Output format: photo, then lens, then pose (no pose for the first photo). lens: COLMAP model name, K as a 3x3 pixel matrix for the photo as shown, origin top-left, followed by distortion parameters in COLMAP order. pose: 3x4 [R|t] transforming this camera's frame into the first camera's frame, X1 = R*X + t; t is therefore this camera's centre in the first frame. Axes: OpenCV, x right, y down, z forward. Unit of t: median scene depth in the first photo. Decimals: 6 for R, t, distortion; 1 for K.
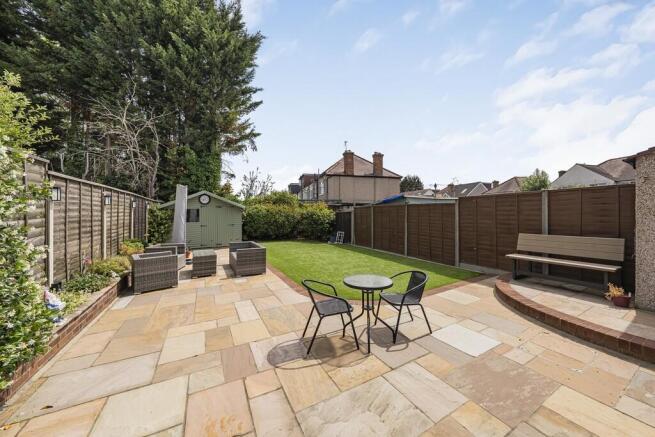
lens RADIAL K [[228.6, 0, 320.0], [0, 228.6, 208.3], [0, 0, 1]] dist [-0.001860, -0.000253]
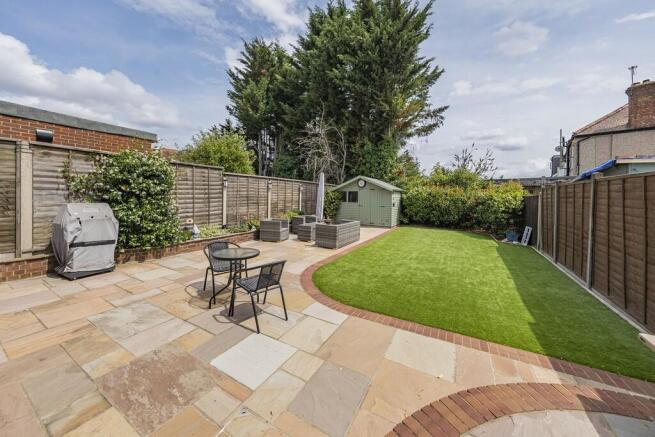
lens RADIAL K [[228.6, 0, 329.2], [0, 228.6, 197.4], [0, 0, 1]] dist [-0.001860, -0.000253]
pose [[0.540408, 0.020062, -0.841164, 0.771278], [-0.000008, 0.999716, 0.023838, 0.011768], [0.841403, -0.012876, 0.540254, 0.443790]]
